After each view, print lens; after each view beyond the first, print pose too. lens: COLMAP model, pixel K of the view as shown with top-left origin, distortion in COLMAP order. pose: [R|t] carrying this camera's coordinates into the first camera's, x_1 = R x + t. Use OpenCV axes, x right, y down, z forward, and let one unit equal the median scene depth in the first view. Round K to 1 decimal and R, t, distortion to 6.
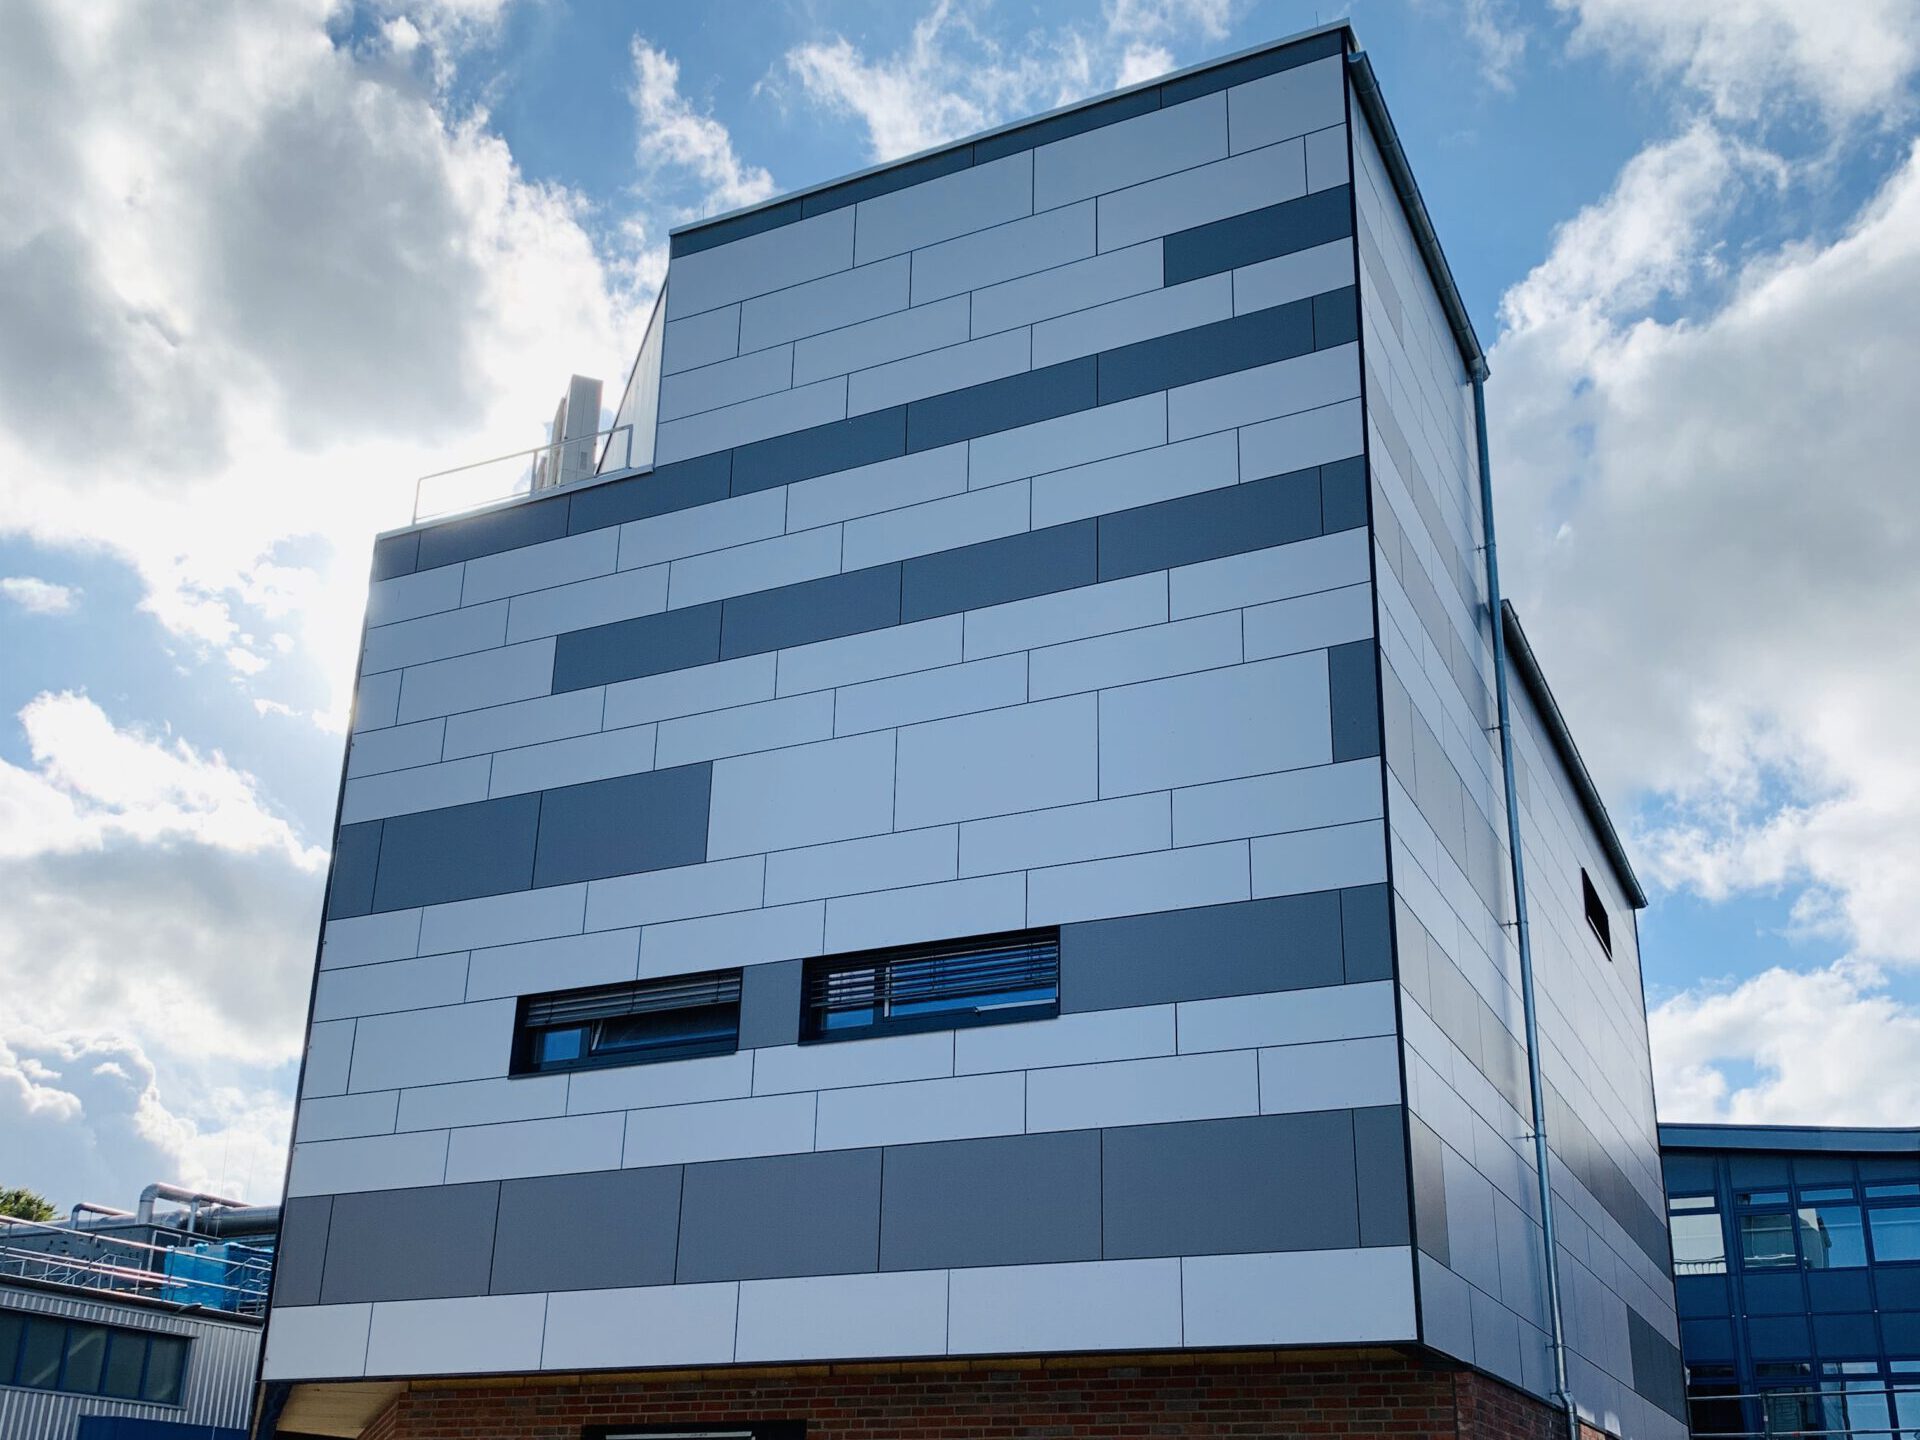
lens RADIAL K [[2214.0, 0, 960.0], [0, 2214.0, 720.0], [0, 0, 1]] dist [-0.015872, 0.015690]
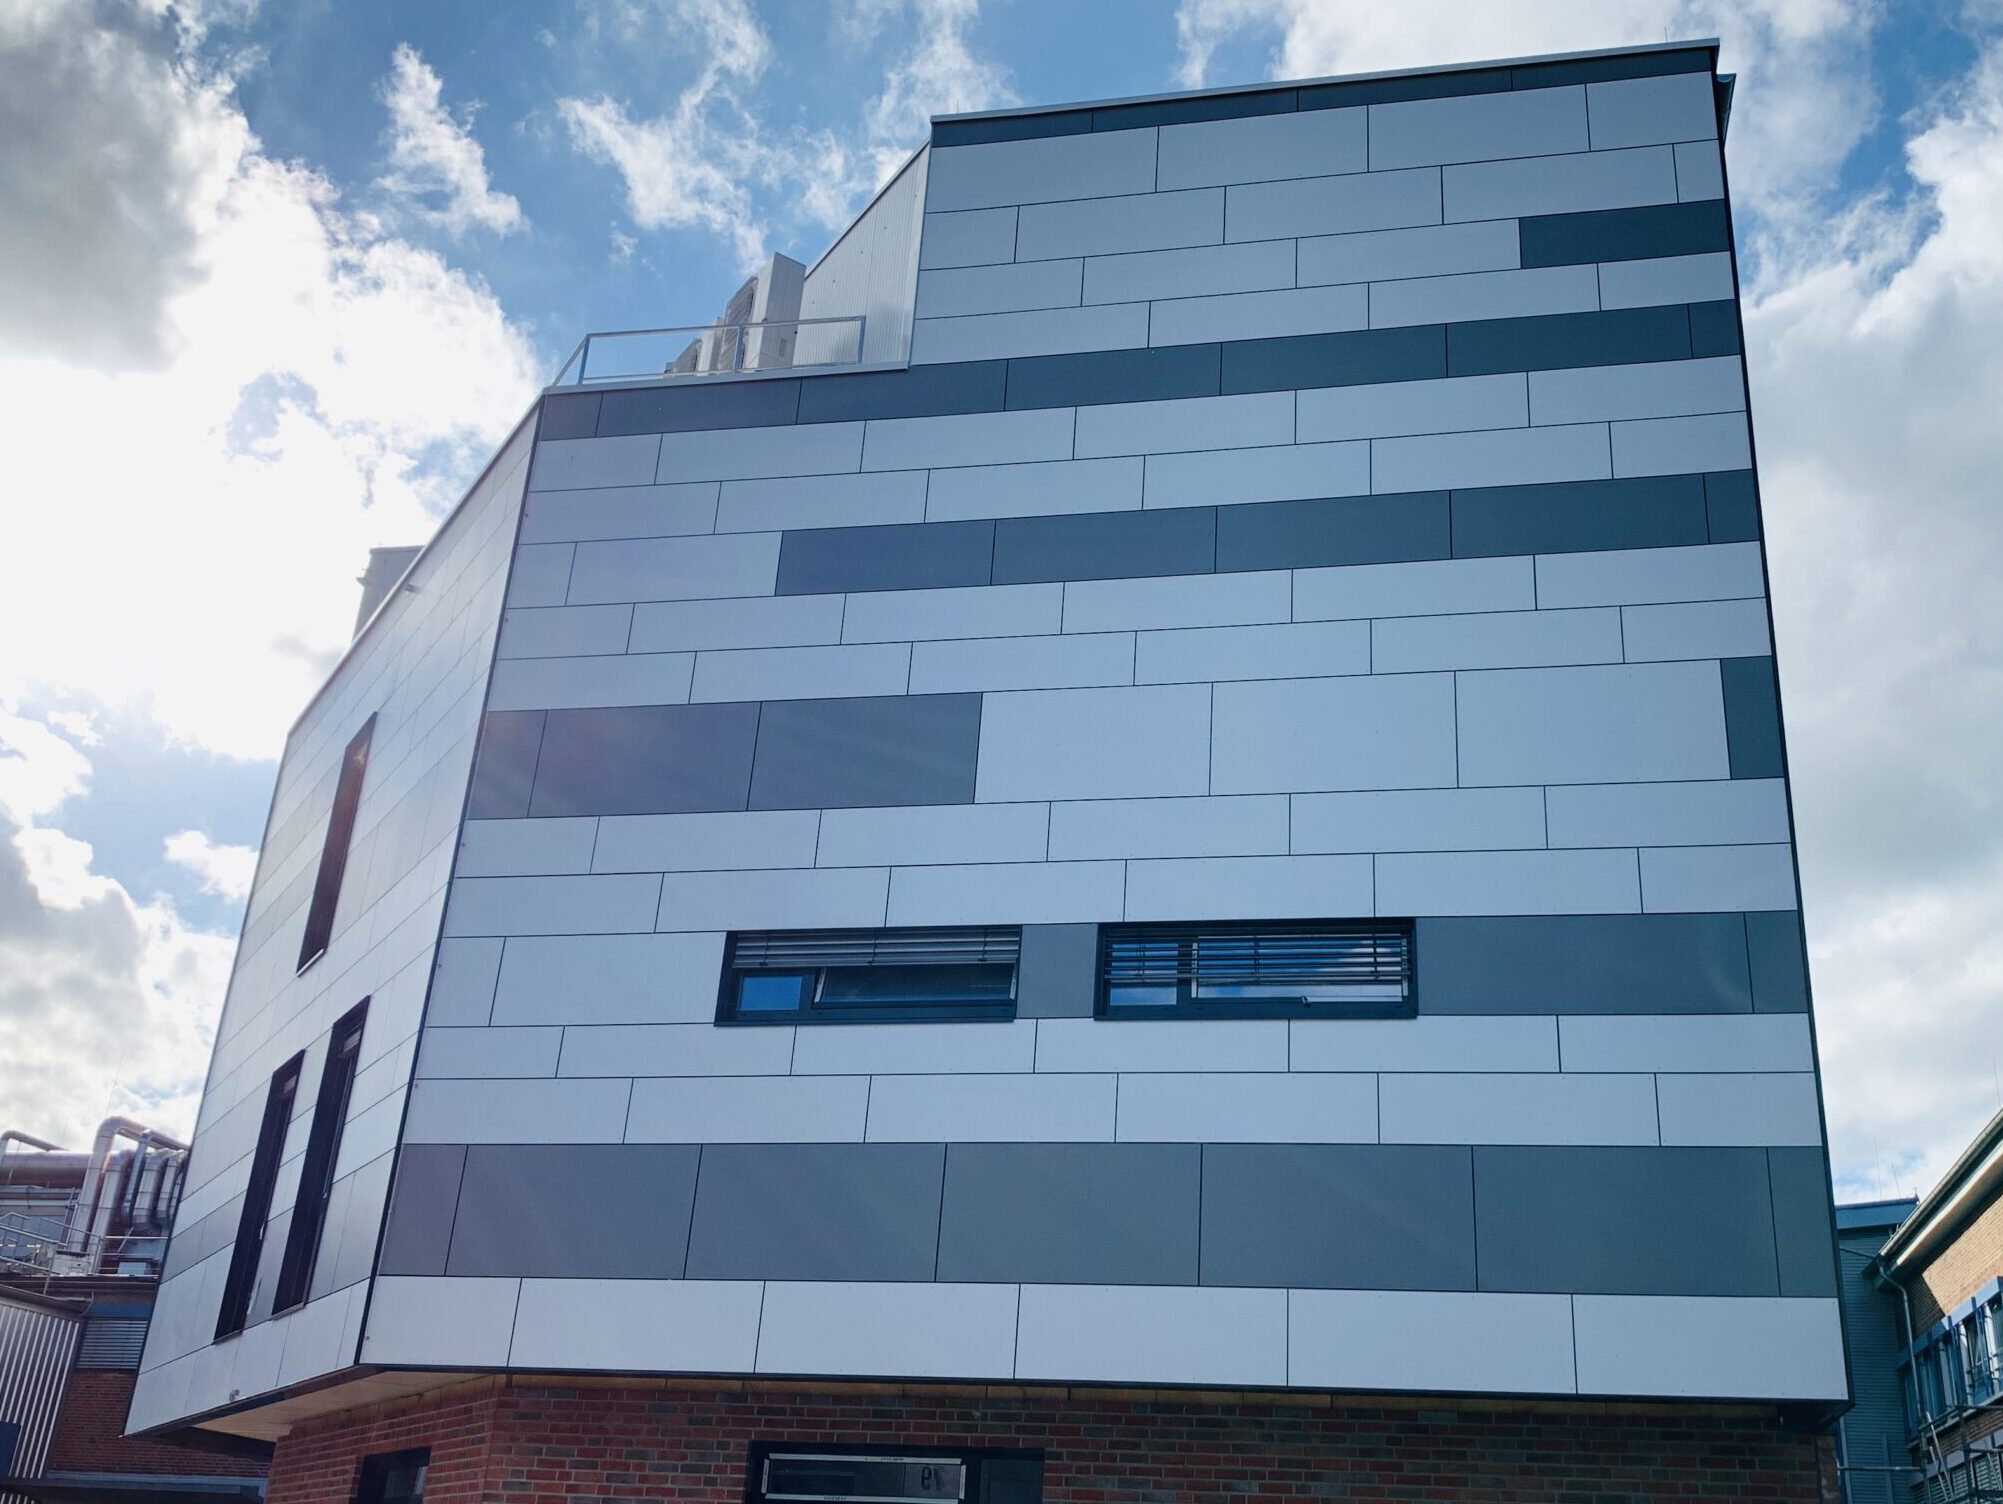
lens RADIAL K [[1966.9, 0, 1005.0], [0, 1966.9, 732.1], [0, 0, 1]] dist [0.017384, -0.104632]
pose [[0.957065, 0.140549, 0.253521, -0.314781], [-0.132580, 0.989993, -0.048337, 0.074490], [-0.257778, 0.012650, 0.966121, 0.245381]]
